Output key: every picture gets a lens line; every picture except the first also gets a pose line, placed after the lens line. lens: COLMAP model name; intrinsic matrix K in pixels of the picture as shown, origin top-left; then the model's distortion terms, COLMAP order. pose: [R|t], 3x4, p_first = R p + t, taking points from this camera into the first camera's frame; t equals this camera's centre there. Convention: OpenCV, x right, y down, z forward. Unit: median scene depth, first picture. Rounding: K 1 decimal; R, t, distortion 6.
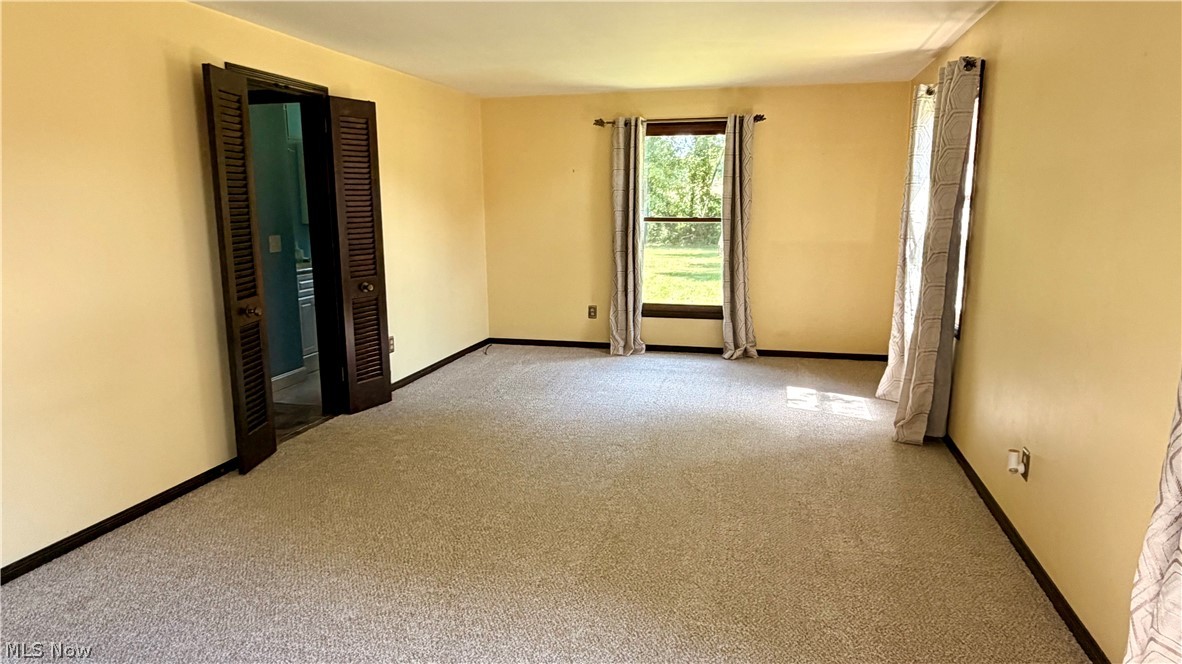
lens RADIAL K [[737.2, 0, 590.4], [0, 737.2, 335.0], [0, 0, 1]] dist [0.030461, 0.000153]
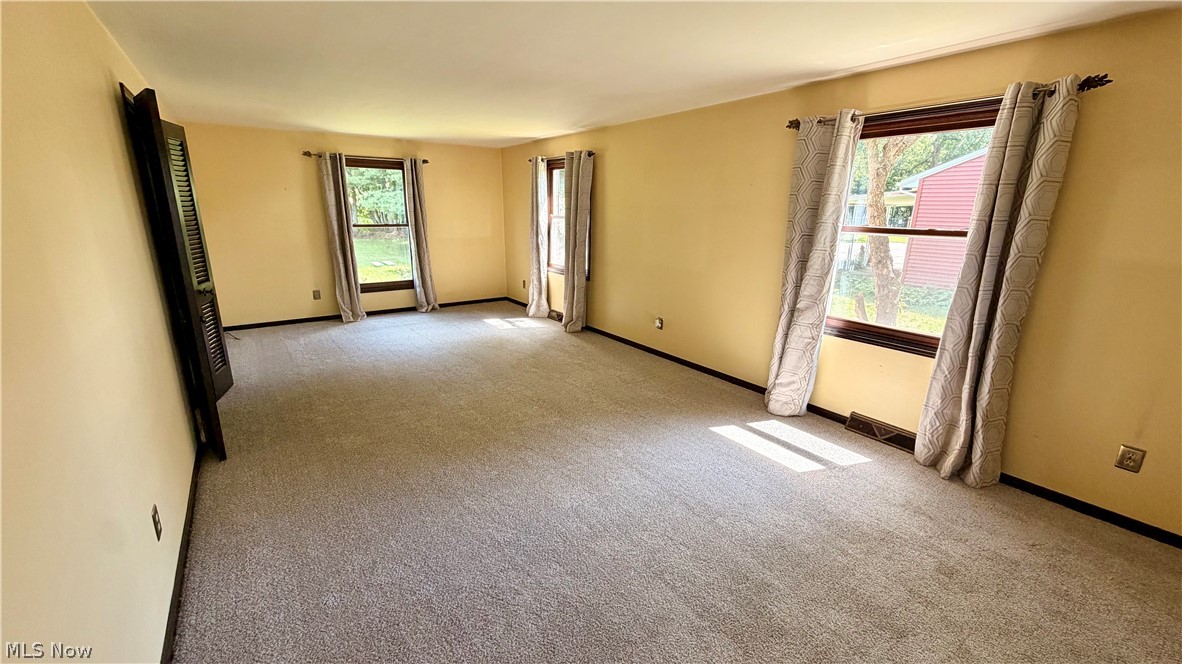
lens RADIAL K [[476.9, 0, 590.8], [0, 476.9, 329.8], [0, 0, 1]] dist [-0.012603, -0.000265]
pose [[0.649196, -0.180648, 0.738857, -0.355990], [0.123132, 0.983535, 0.132282, -0.023062], [-0.750588, 0.005100, 0.660751, 0.042853]]
